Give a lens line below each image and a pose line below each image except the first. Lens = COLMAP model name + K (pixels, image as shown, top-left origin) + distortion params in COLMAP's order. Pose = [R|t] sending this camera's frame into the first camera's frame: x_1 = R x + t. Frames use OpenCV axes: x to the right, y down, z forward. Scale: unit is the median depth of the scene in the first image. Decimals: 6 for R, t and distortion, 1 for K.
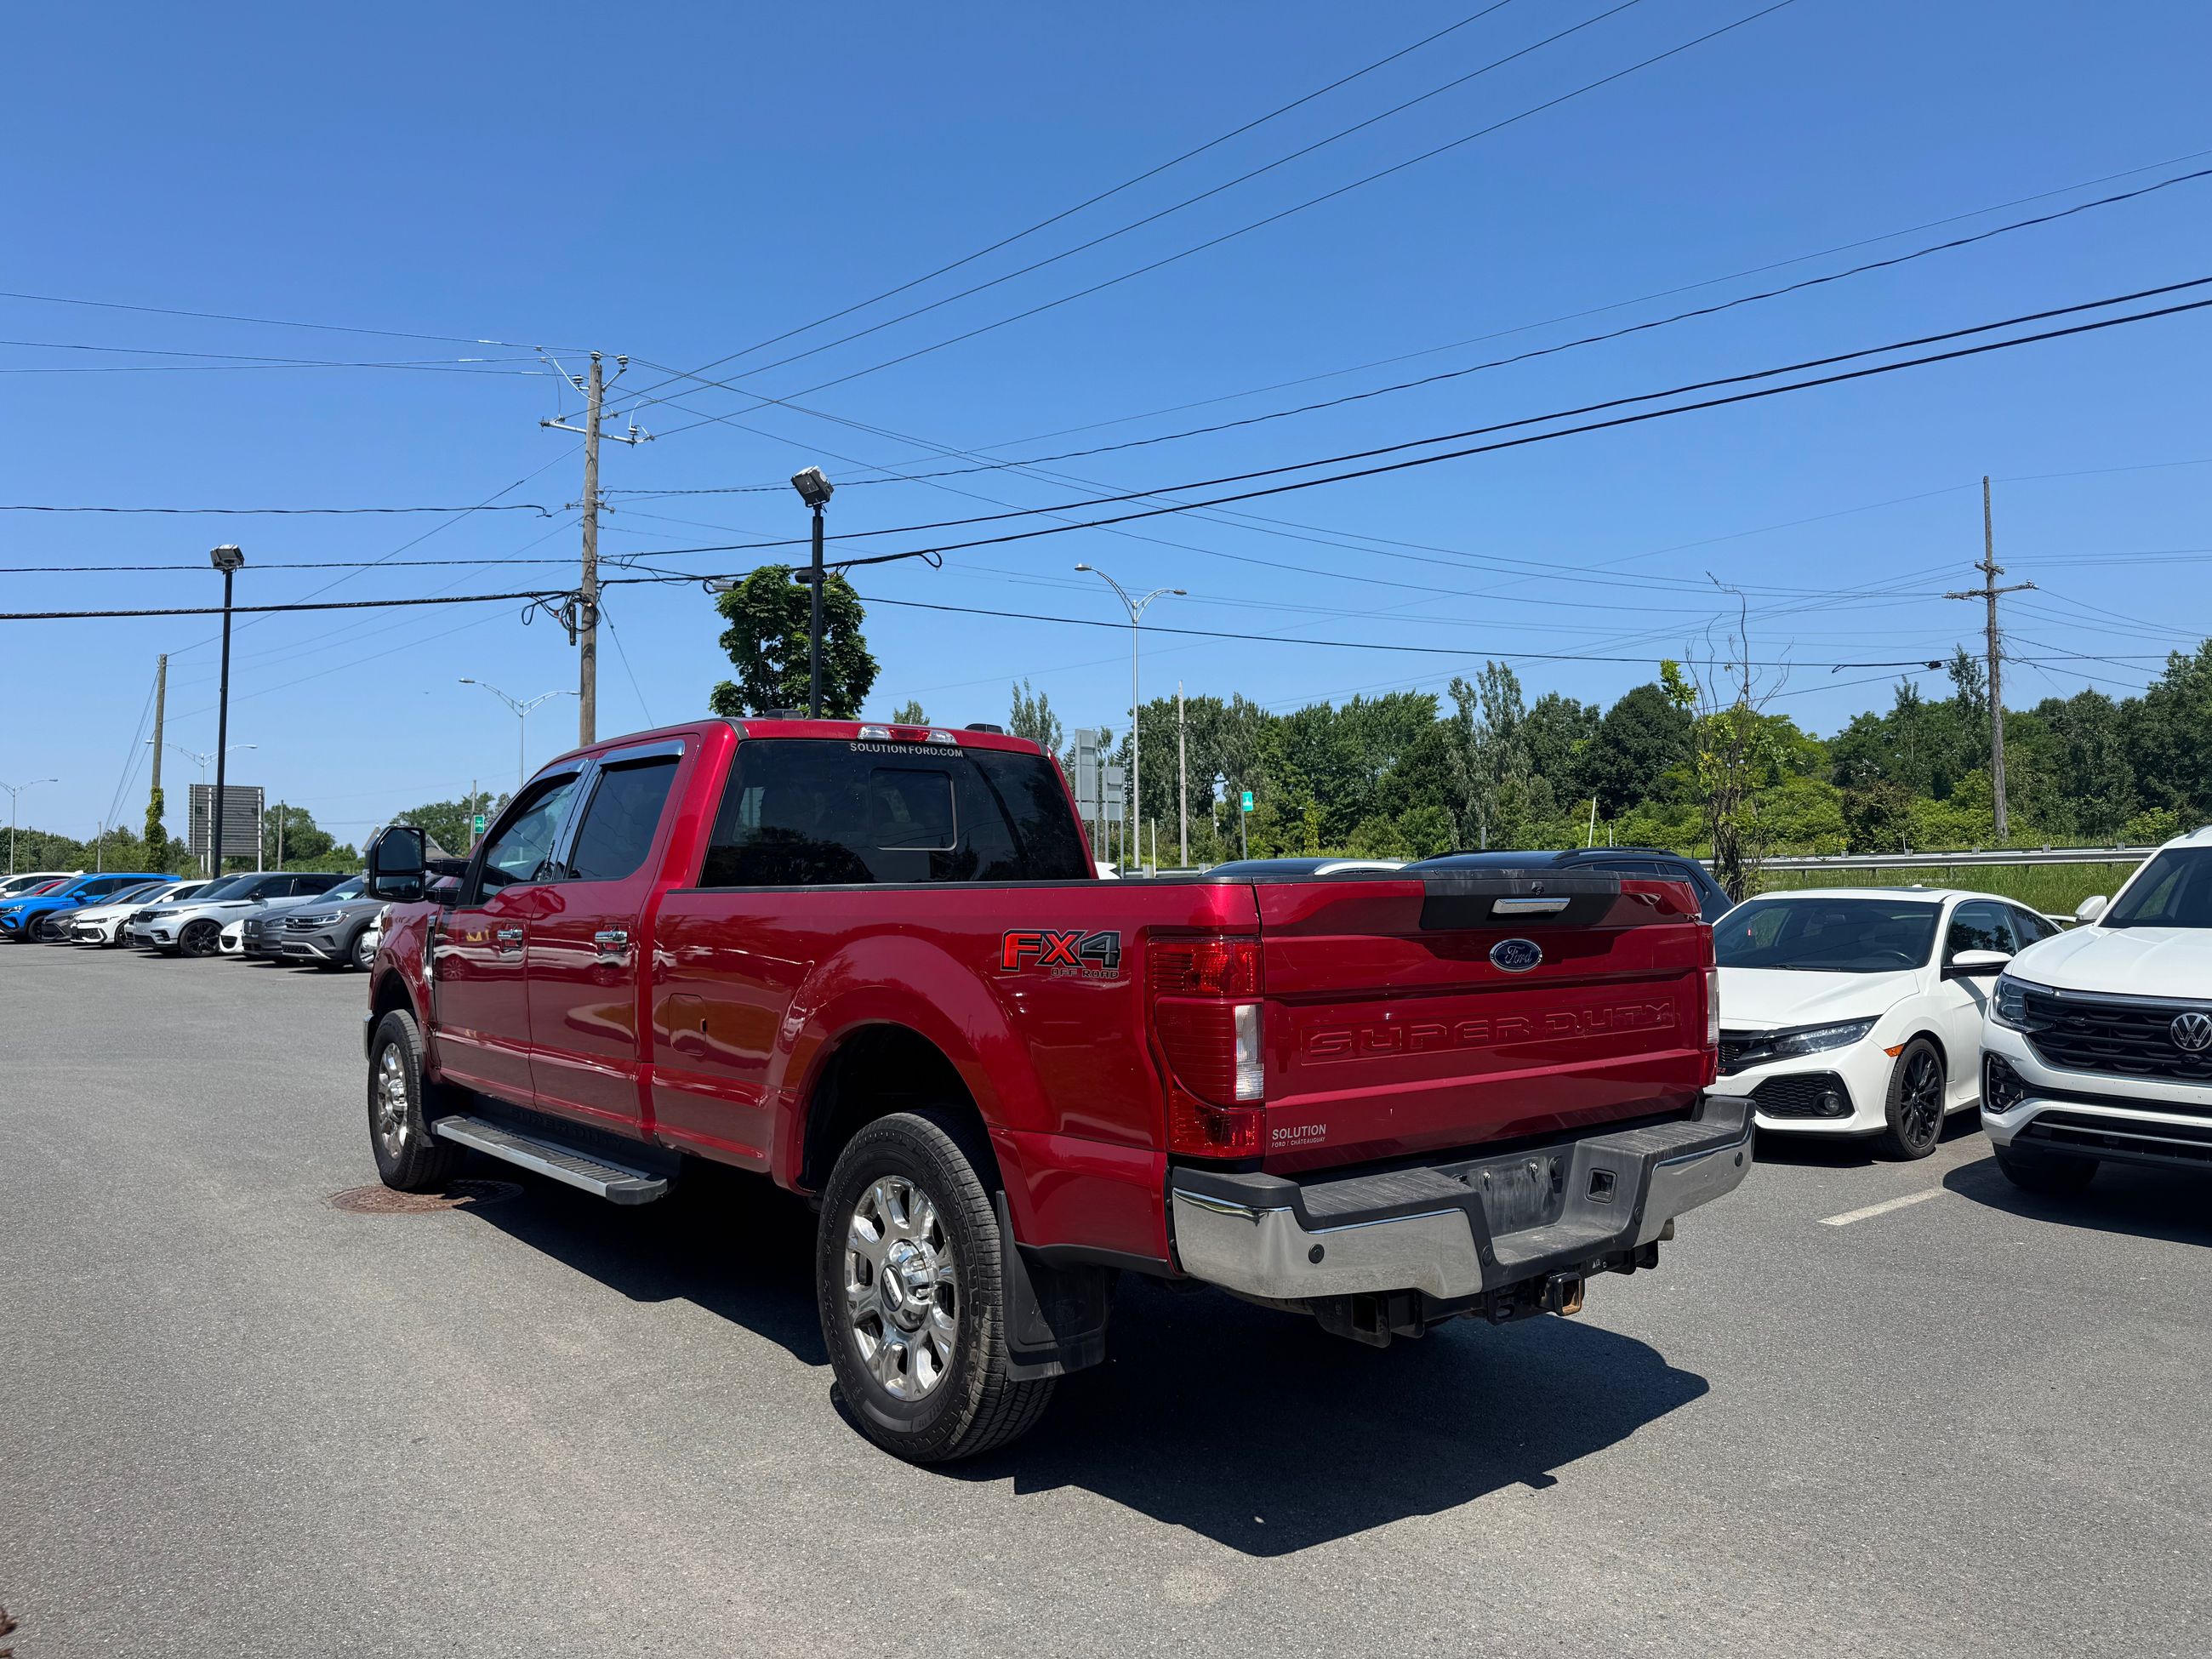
lens RADIAL K [[1538.4, 0, 1108.1], [0, 1538.4, 812.0], [0, 0, 1]] dist [0.093416, -0.135711]
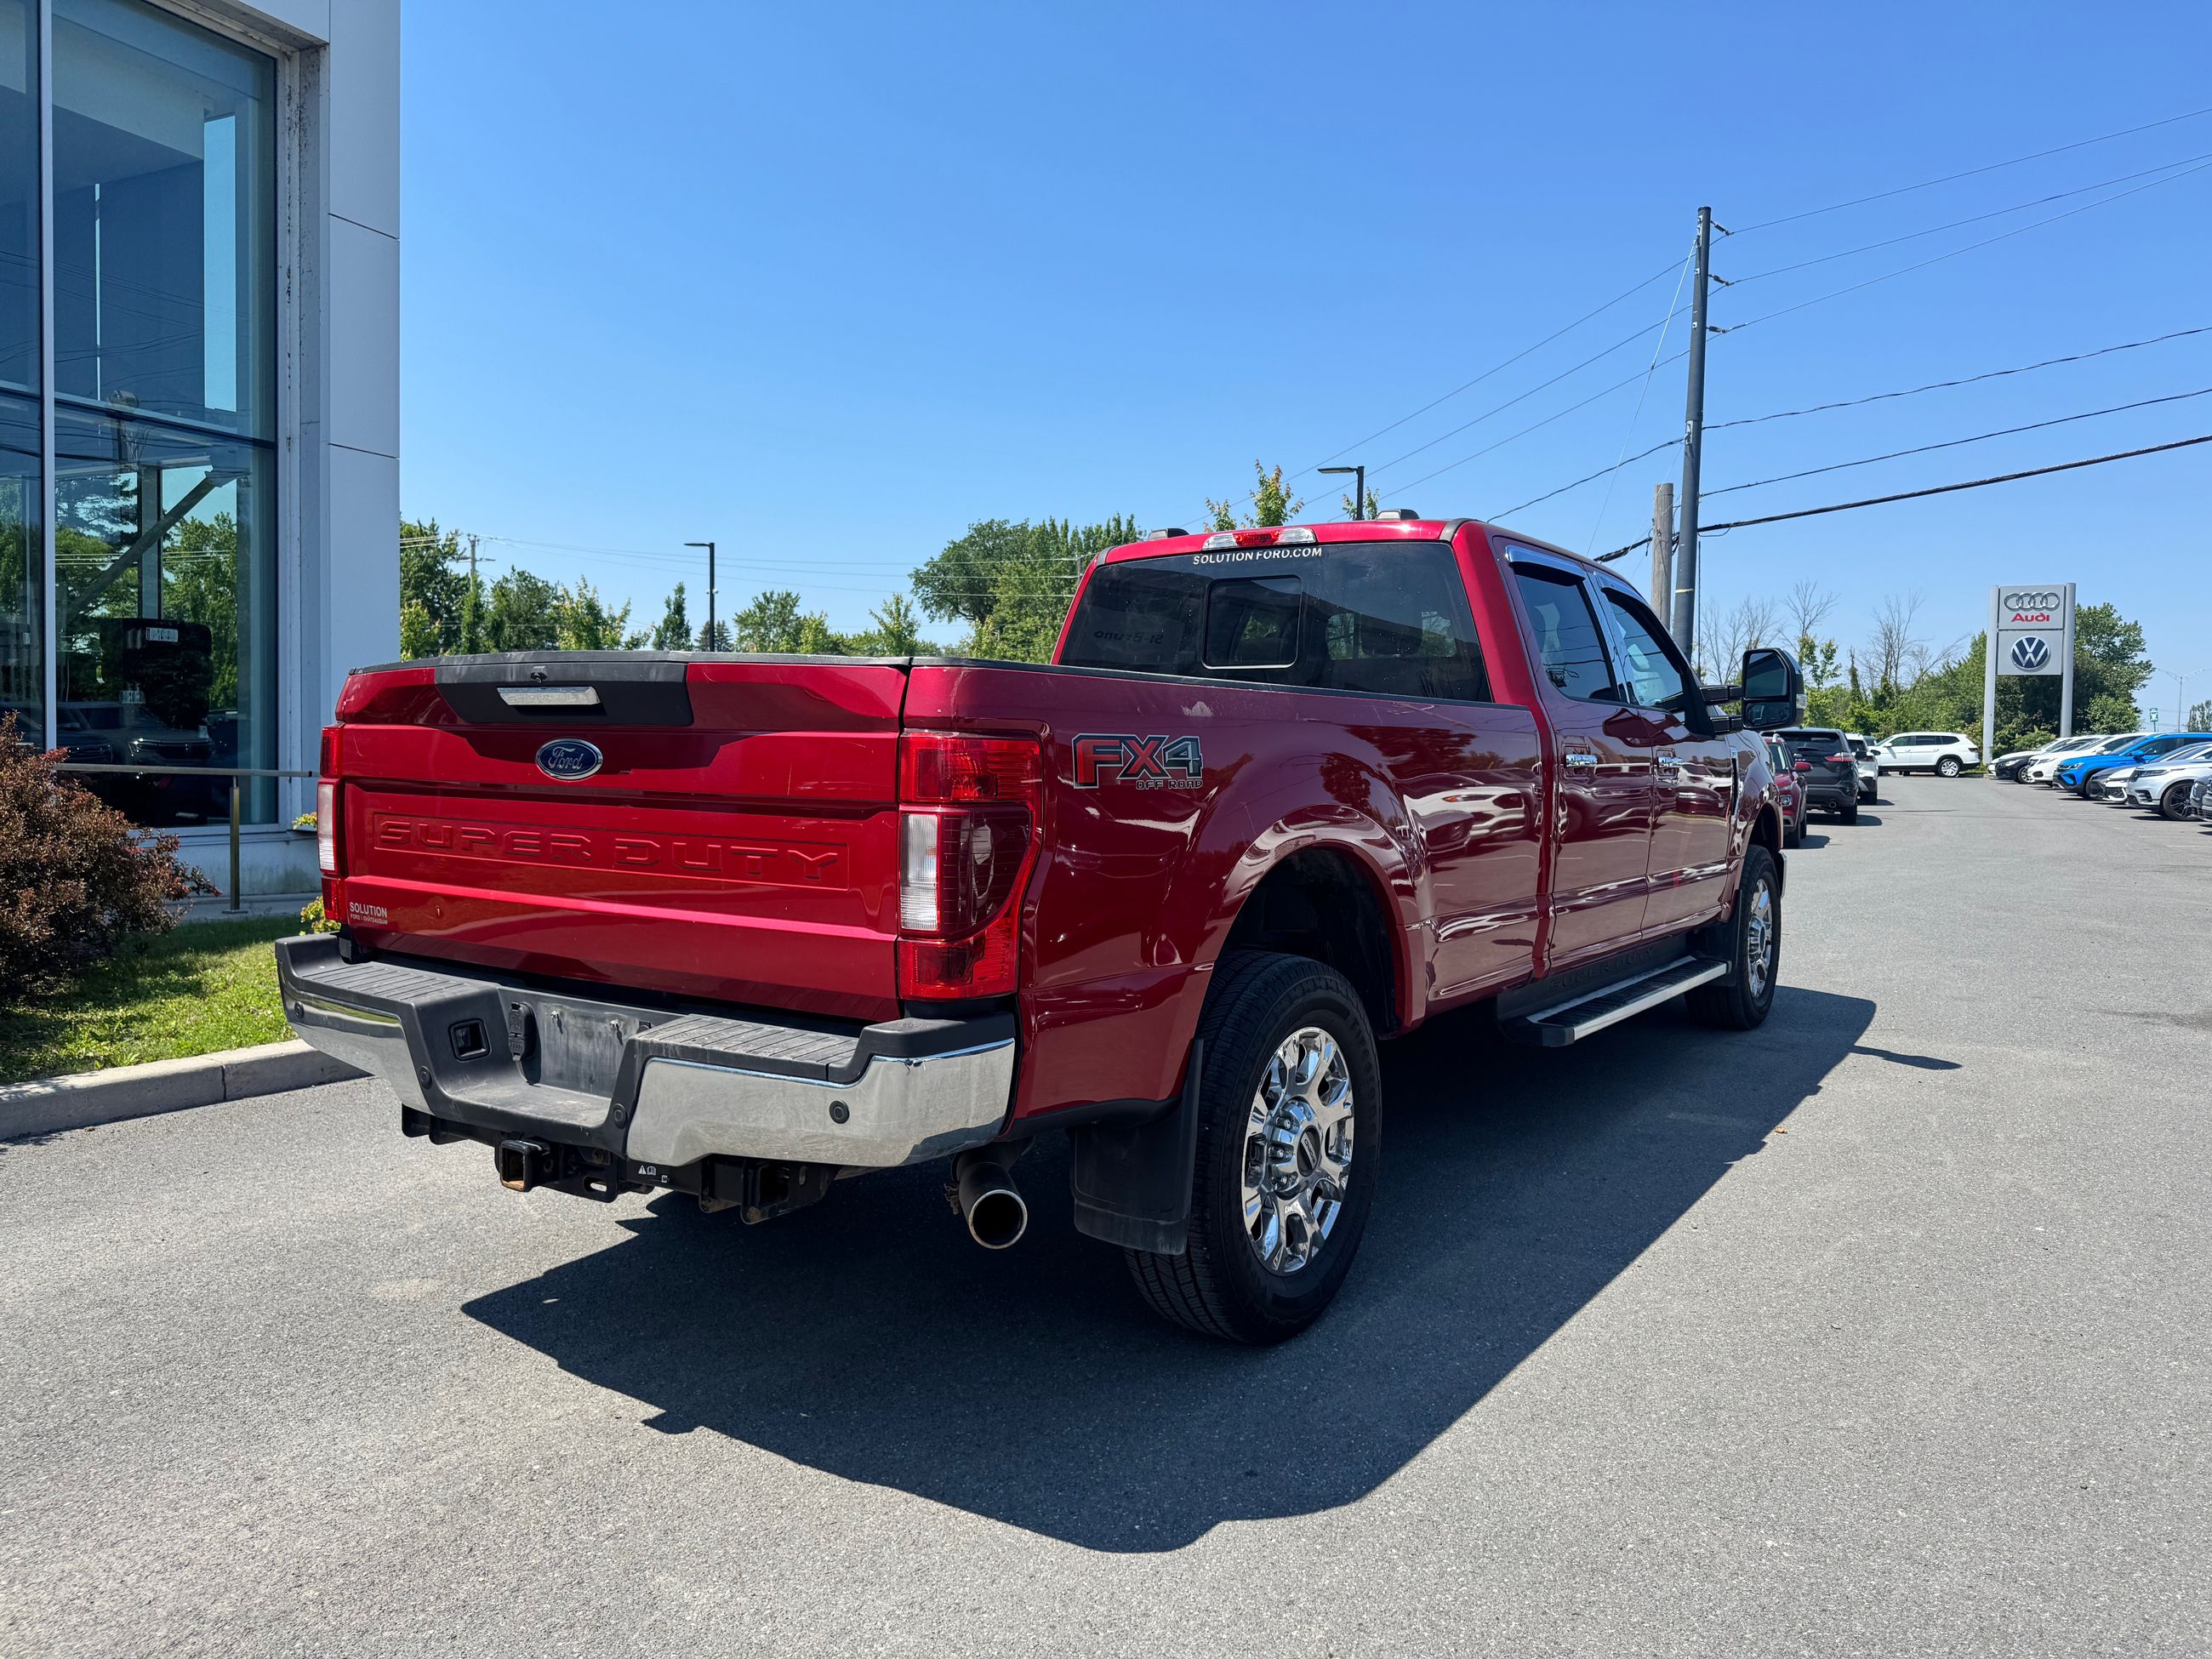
lens RADIAL K [[1532.8, 0, 1094.5], [0, 1532.8, 799.6], [0, 0, 1]] dist [0.078185, -0.108110]
pose [[0.280238, 0.044550, -0.958896, 0.130624], [0.030972, 0.997983, 0.055417, 0.009027], [0.959431, -0.045229, 0.278293, 0.121118]]
